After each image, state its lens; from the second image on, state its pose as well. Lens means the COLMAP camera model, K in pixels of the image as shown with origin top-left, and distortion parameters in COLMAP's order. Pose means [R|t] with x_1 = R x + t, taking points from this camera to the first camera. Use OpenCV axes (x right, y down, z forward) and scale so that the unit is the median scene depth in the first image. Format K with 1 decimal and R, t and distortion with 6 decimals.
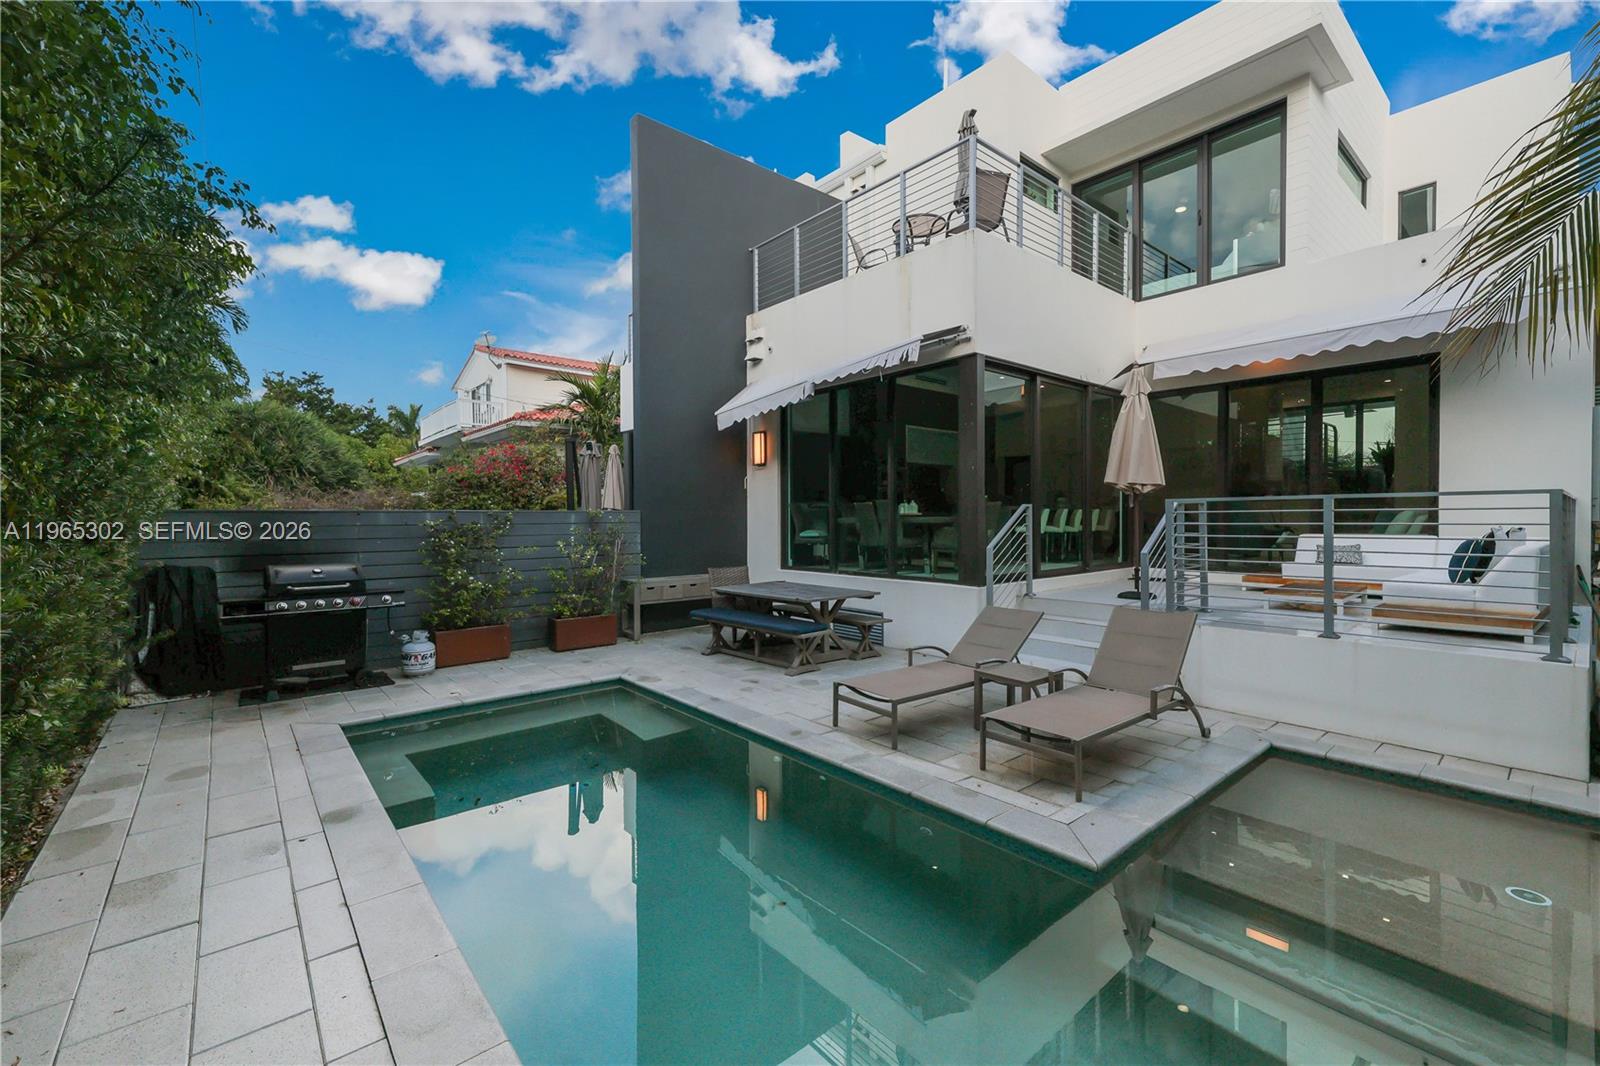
lens RADIAL K [[668.3, 0, 796.7], [0, 668.3, 514.4], [0, 0, 1]] dist [0.000468, 0.000037]
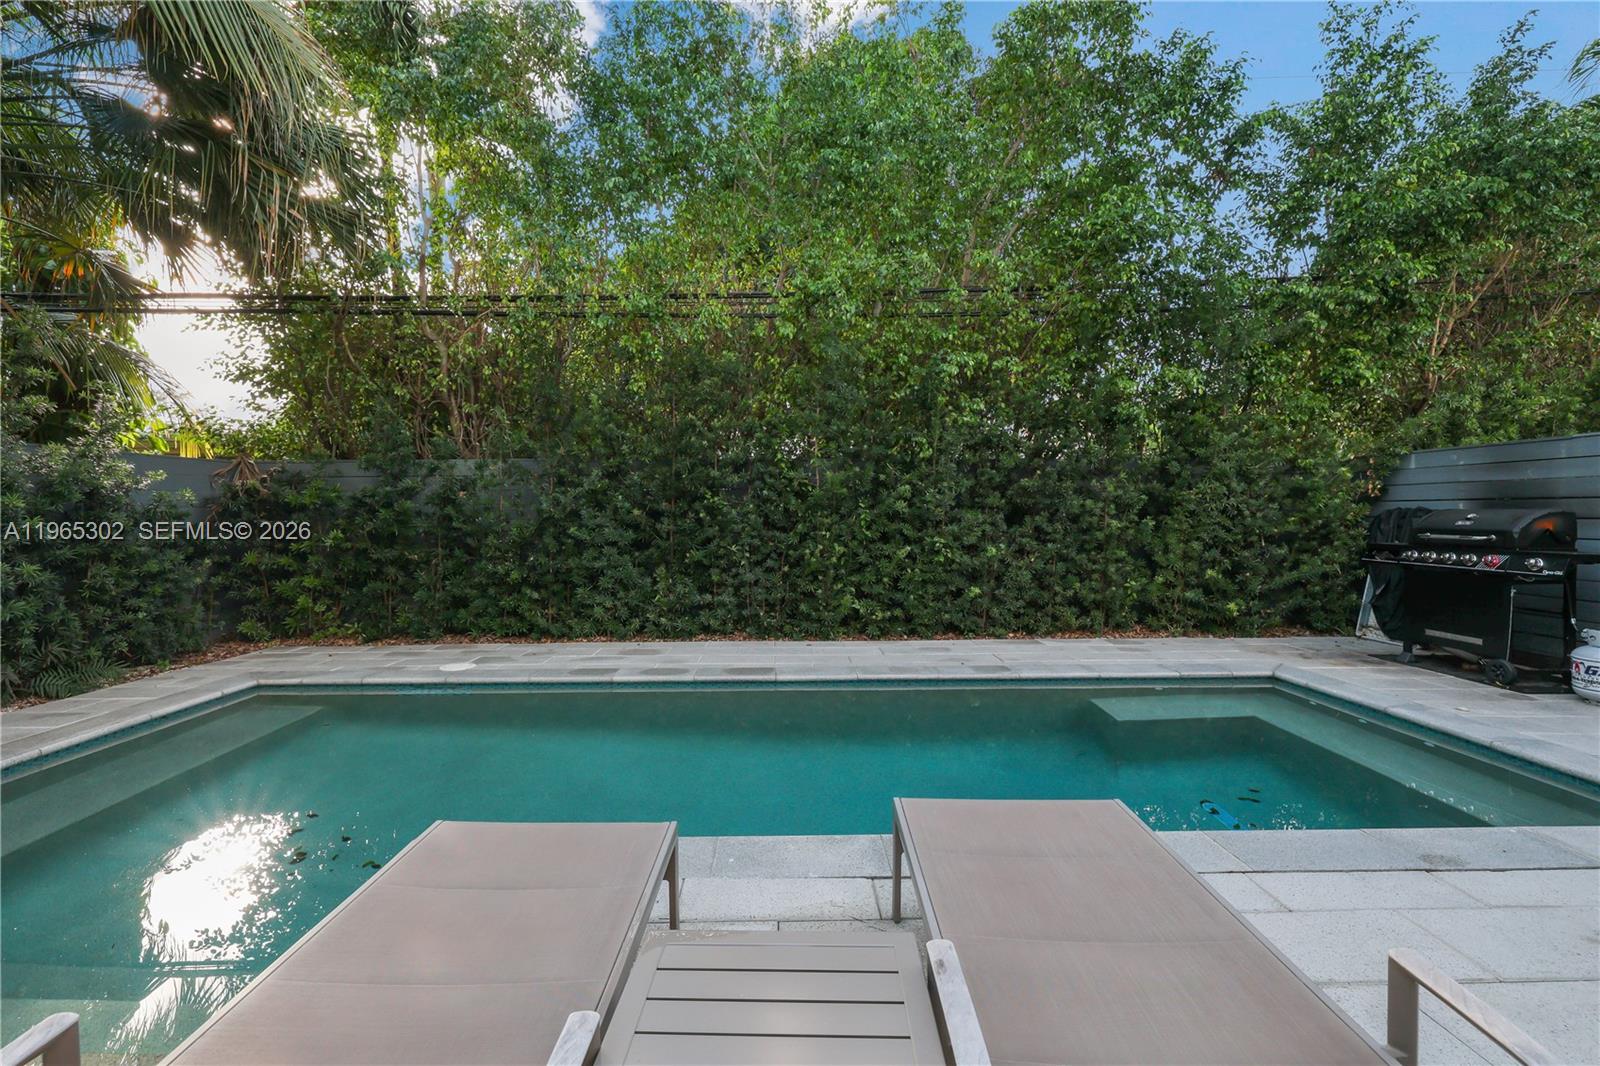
lens RADIAL K [[668.3, 0, 796.7], [0, 668.3, 514.4], [0, 0, 1]] dist [0.000468, 0.000037]
pose [[-0.635992, 0.006893, -0.771665, 0.471540], [0.009677, 0.999953, 0.000957, 0.091424], [0.771635, -0.006859, -0.636028, 1.133460]]
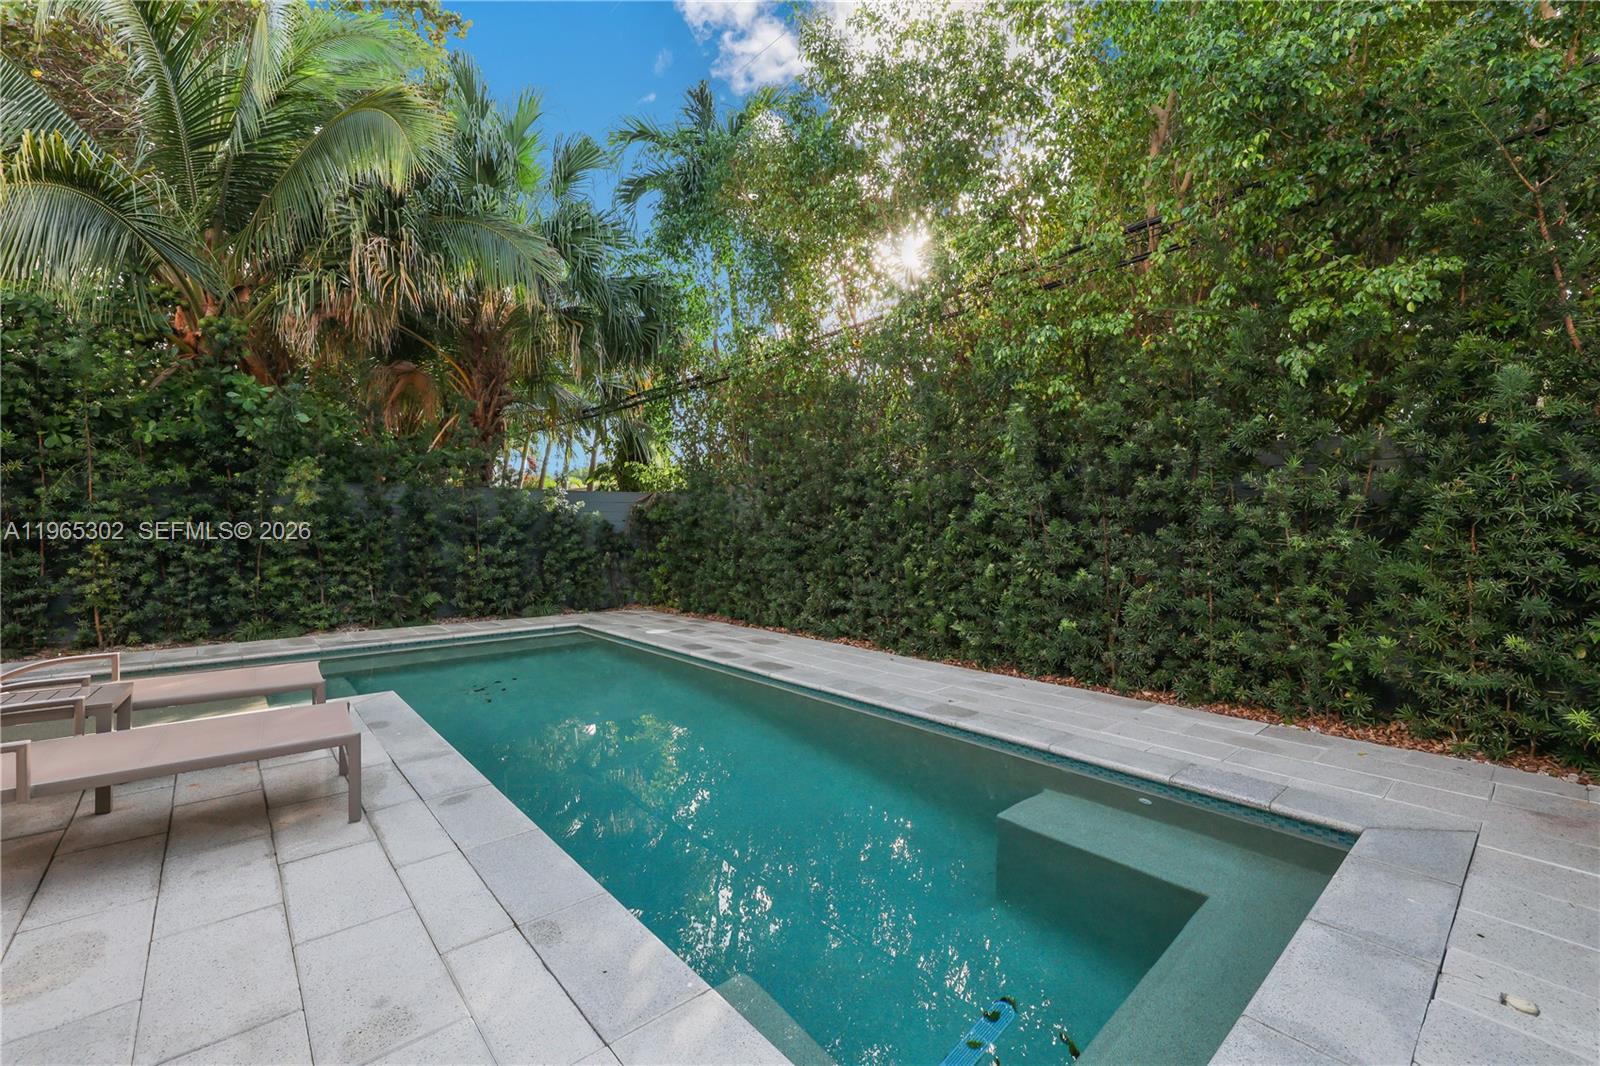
lens RADIAL K [[668.3, 0, 796.7], [0, 668.3, 514.4], [0, 0, 1]] dist [0.000468, 0.000037]
pose [[-0.999959, 0.003661, -0.008334, -0.282556], [0.003876, 0.999655, -0.025959, 0.101887], [0.008236, -0.025990, -0.999628, 1.562665]]
